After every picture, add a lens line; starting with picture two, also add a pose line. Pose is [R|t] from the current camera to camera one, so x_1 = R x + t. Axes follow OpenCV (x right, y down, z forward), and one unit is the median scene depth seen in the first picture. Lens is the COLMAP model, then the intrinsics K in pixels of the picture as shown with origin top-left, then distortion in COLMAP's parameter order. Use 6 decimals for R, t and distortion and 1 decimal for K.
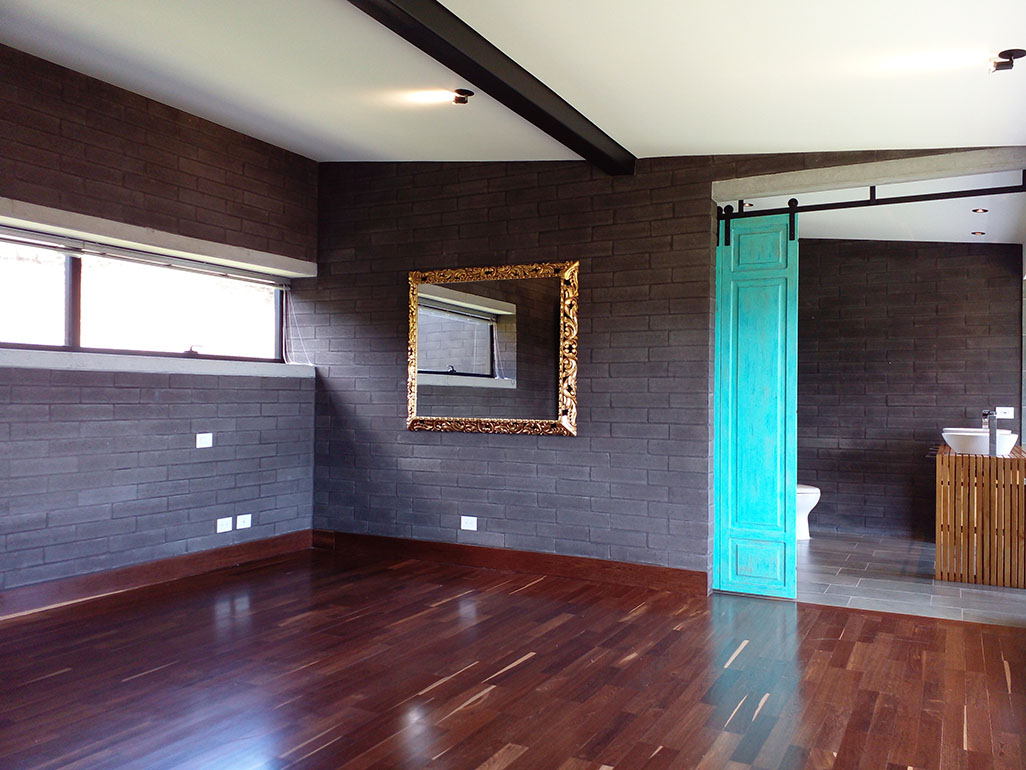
lens RADIAL K [[816.4, 0, 517.1], [0, 816.4, 383.1], [0, 0, 1]] dist [0.049827, -0.062107]
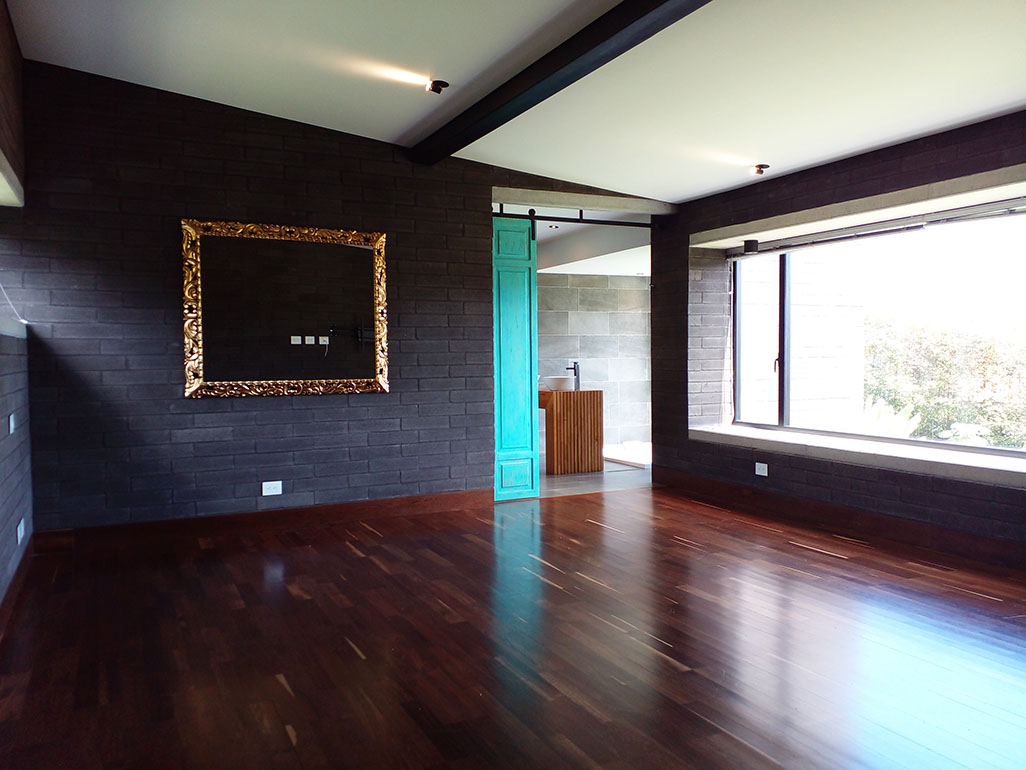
lens RADIAL K [[816.4, 0, 522.4], [0, 816.4, 390.2], [0, 0, 1]] dist [0.049827, -0.062107]
pose [[0.575289, -0.049079, 0.816477, -0.736042], [0.003679, 0.998343, 0.057419, -0.001278], [-0.817942, -0.030028, 0.574516, 0.204628]]
